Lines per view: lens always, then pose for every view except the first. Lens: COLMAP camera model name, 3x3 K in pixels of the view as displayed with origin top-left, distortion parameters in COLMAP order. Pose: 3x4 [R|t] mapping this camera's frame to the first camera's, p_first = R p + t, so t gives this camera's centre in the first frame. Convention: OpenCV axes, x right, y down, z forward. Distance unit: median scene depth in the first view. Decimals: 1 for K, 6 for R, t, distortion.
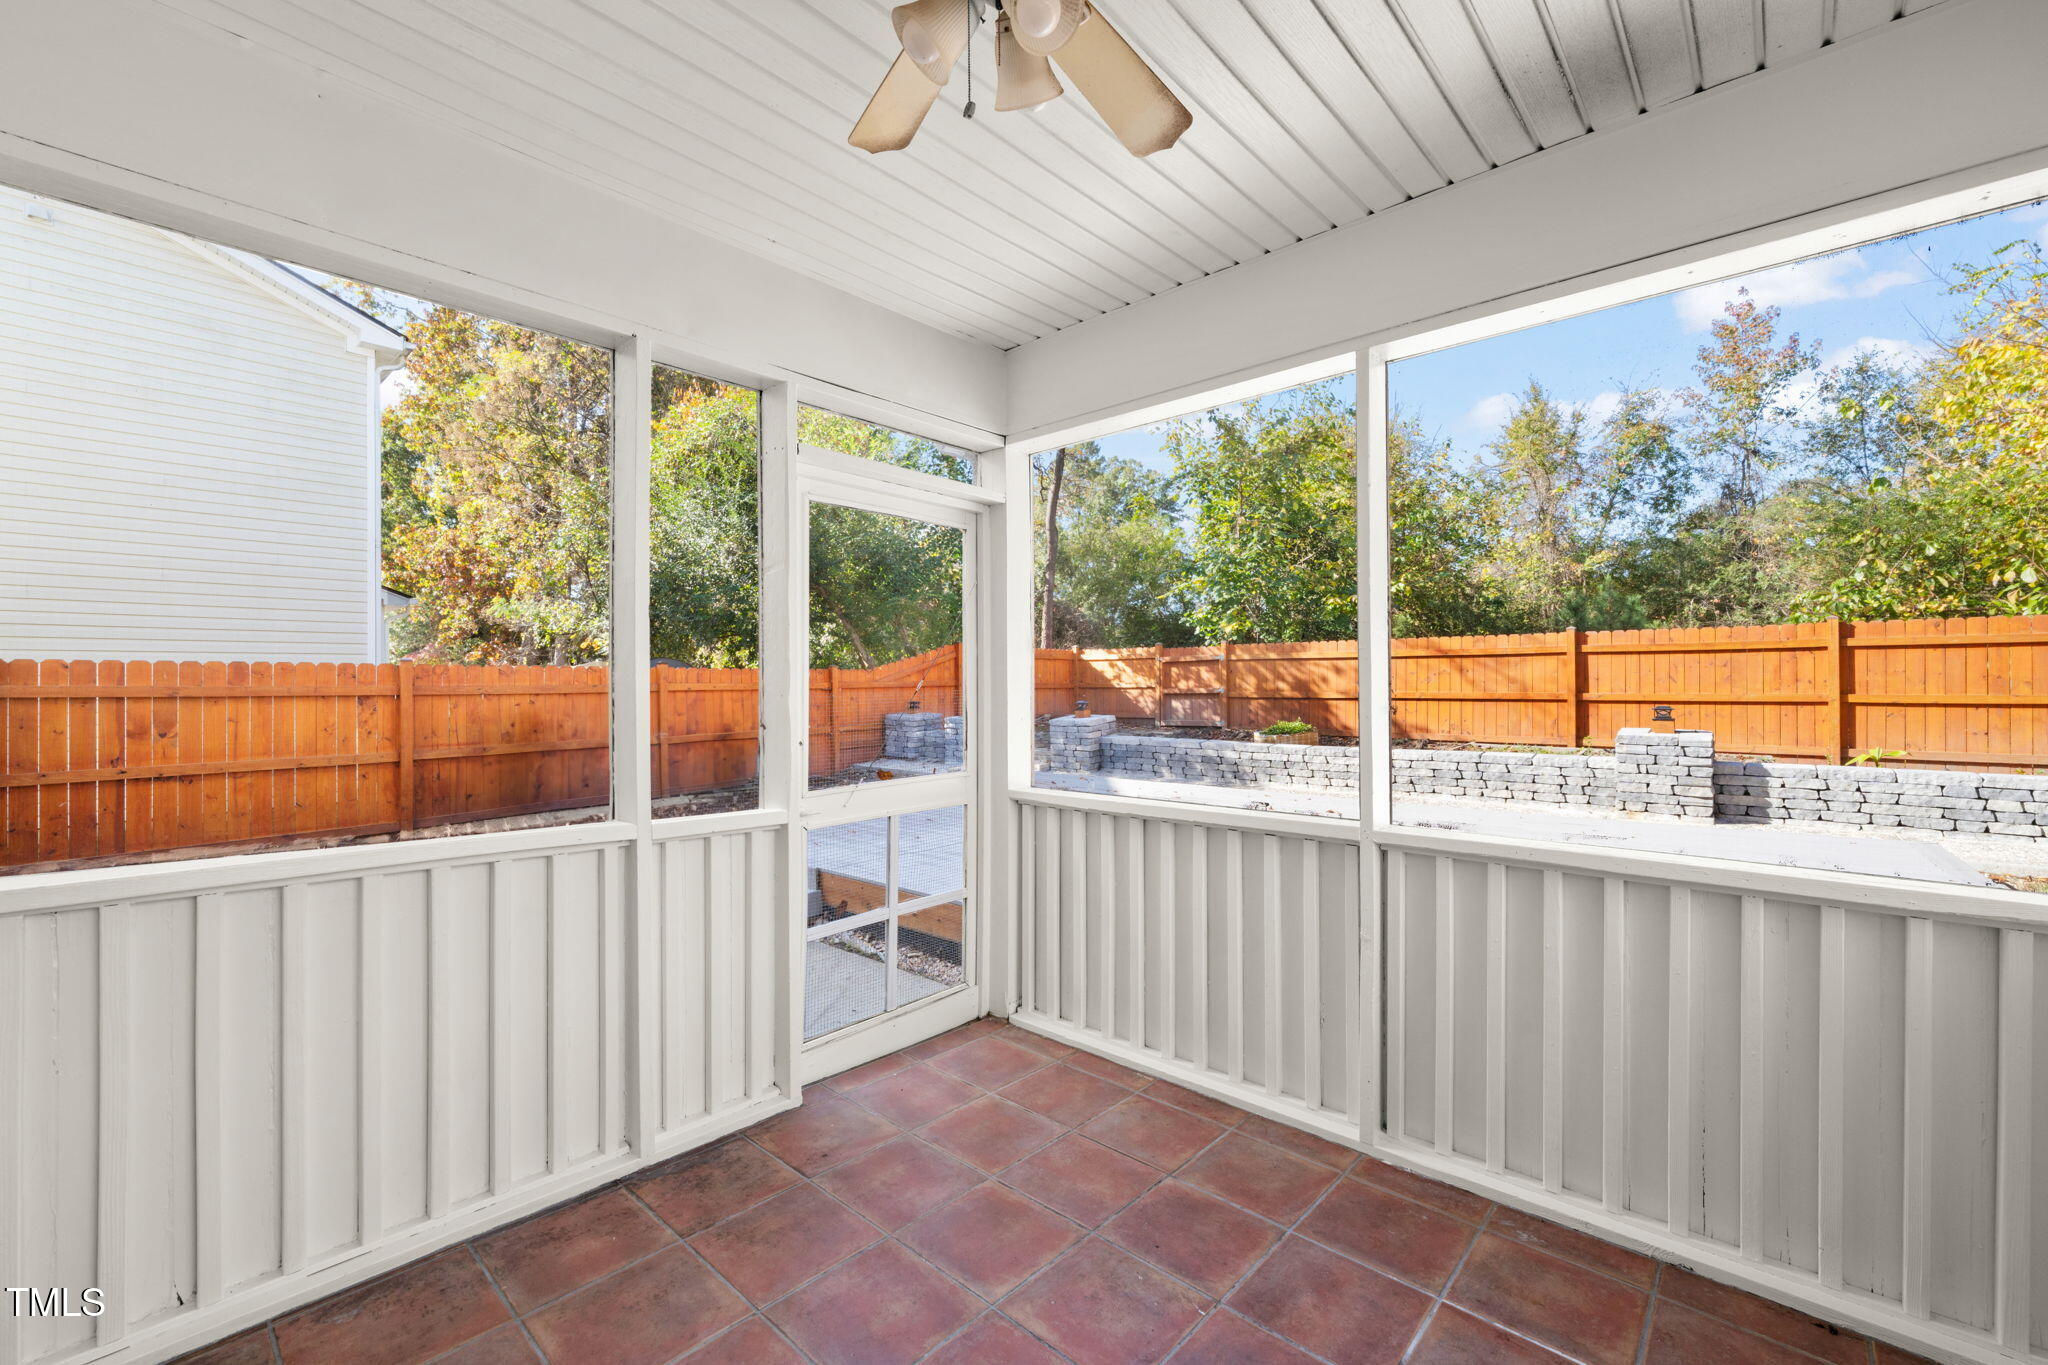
lens RADIAL K [[855.8, 0, 1035.4], [0, 855.8, 679.9], [0, 0, 1]] dist [0.009953, -0.000093]
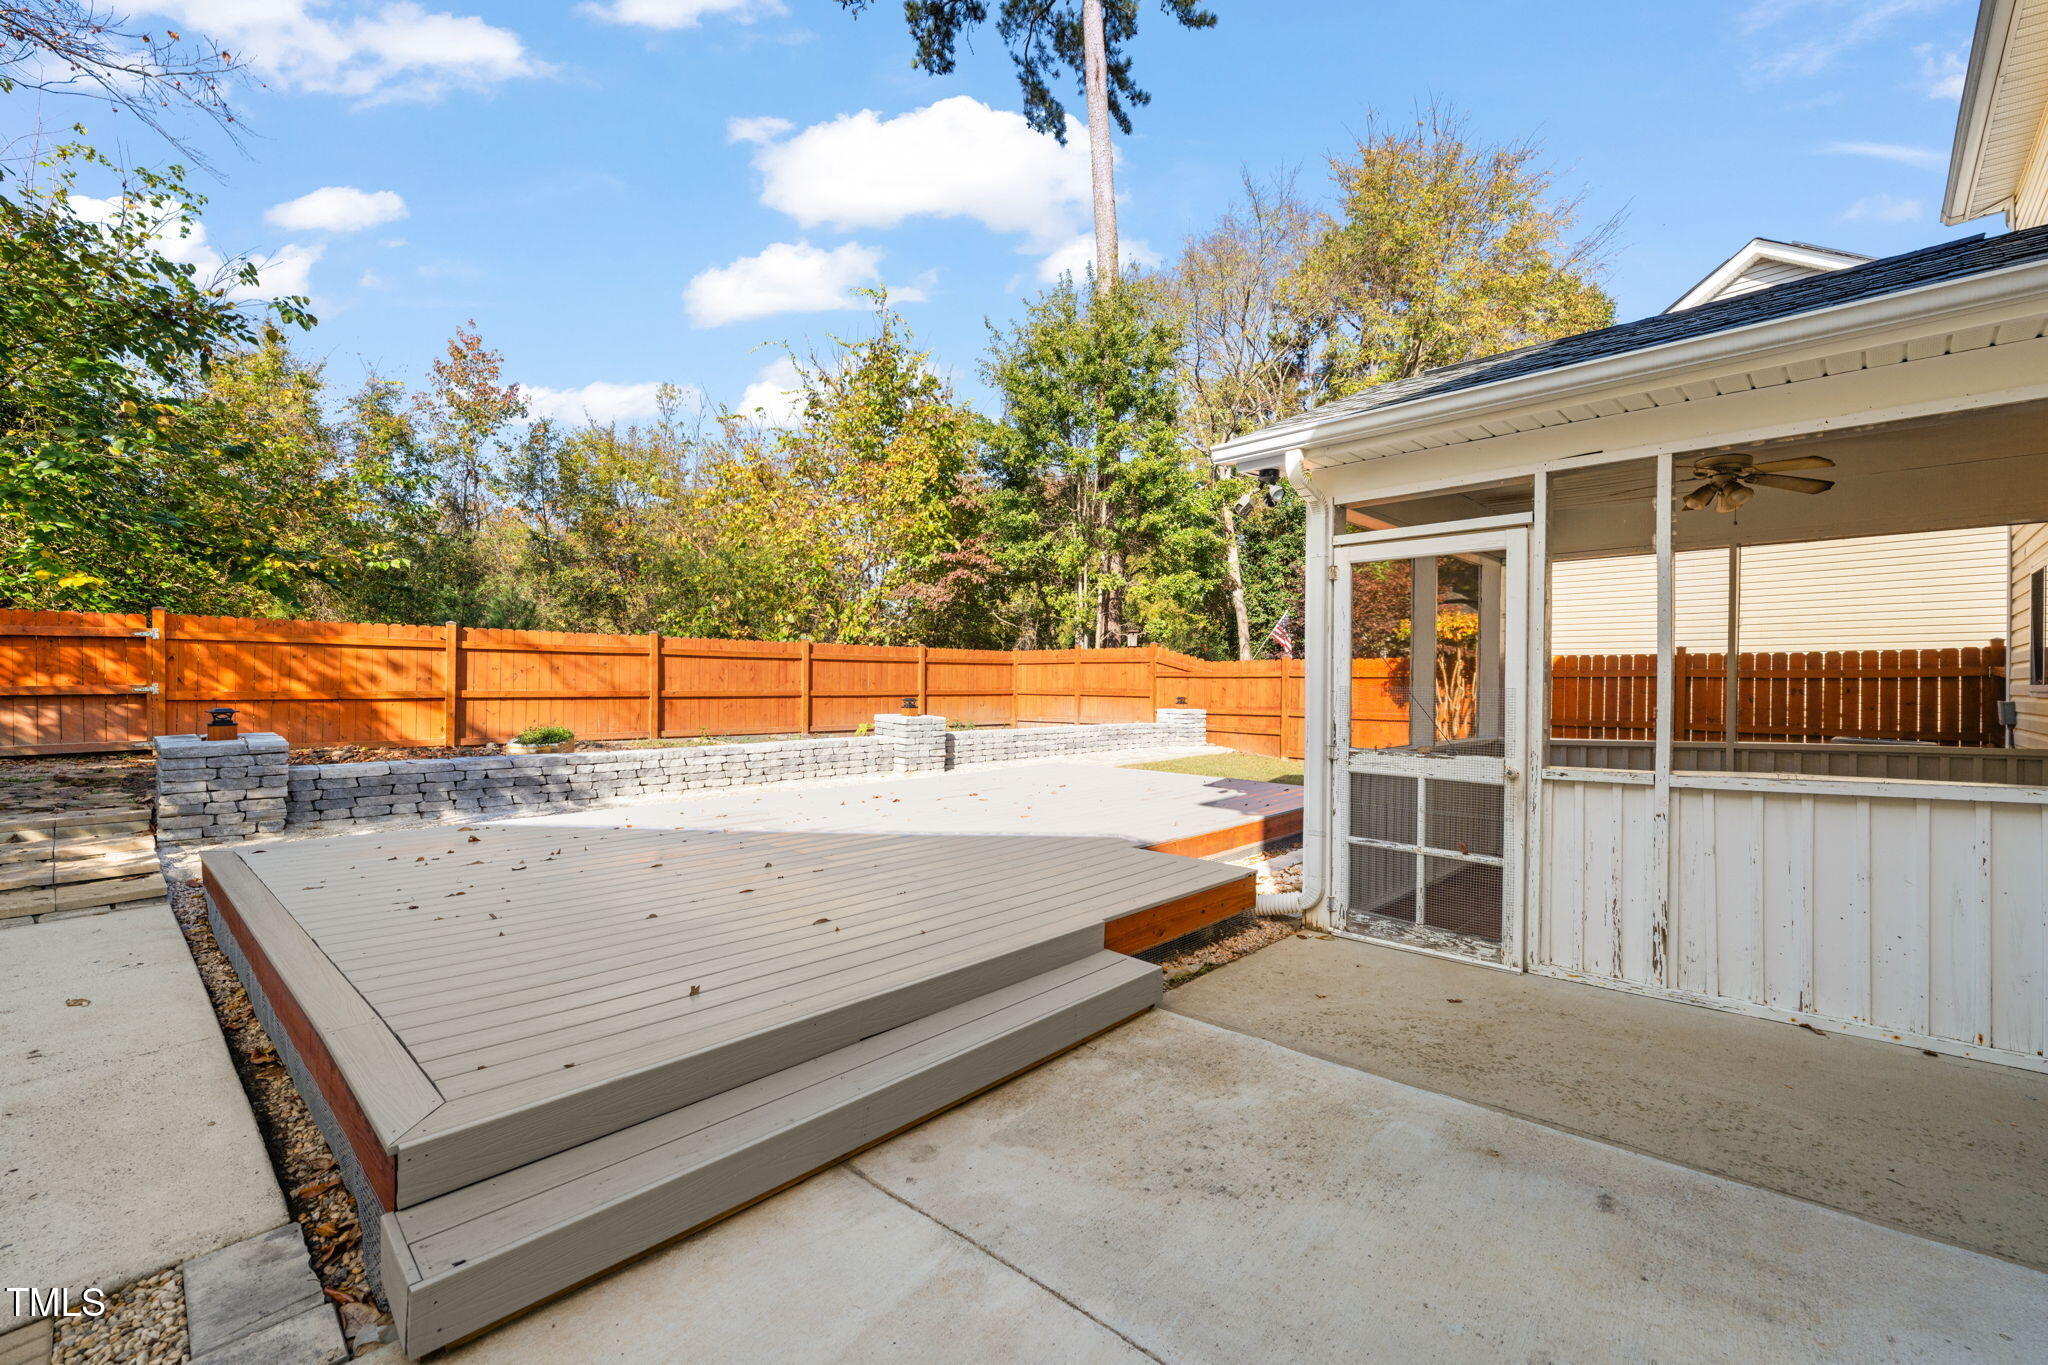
lens RADIAL K [[855.8, 0, 1030.1], [0, 855.8, 693.0], [0, 0, 1]] dist [0.009953, -0.000093]
pose [[0.046508, -0.008087, 0.998885, -0.530823], [-0.009480, 0.999919, 0.008537, 0.004586], [-0.998873, -0.009866, 0.046427, 0.522500]]
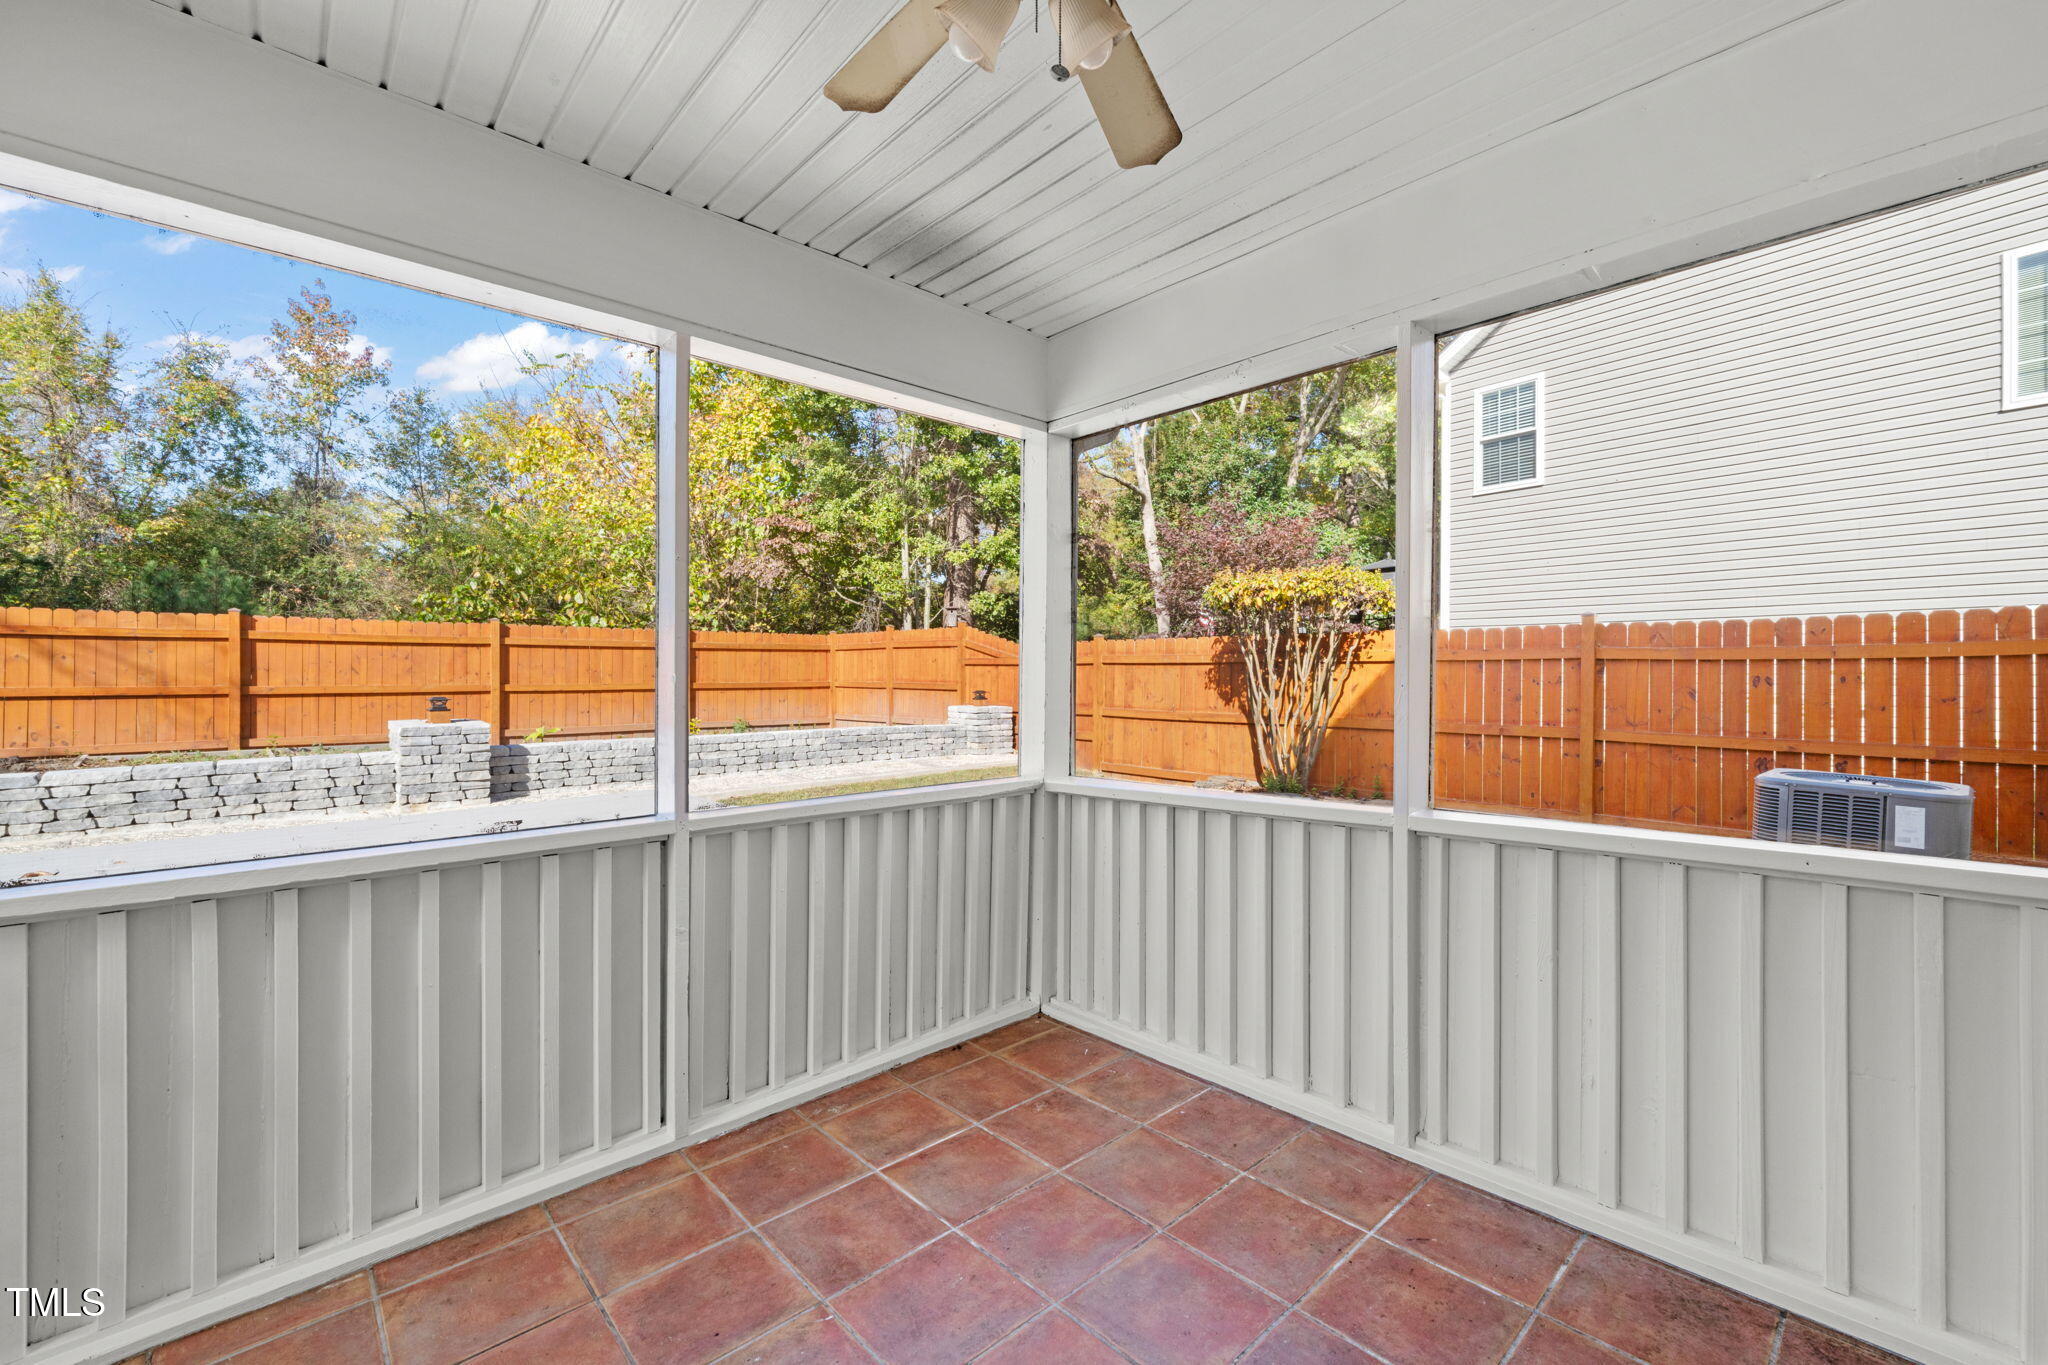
lens RADIAL K [[855.8, 0, 1025.4], [0, 855.8, 676.1], [0, 0, 1]] dist [0.009953, -0.000093]
pose [[0.098790, 0.000156, 0.995108, -0.170189], [-0.004432, 0.999990, 0.000283, 0.001696], [-0.995098, -0.004439, 0.098789, 0.154772]]
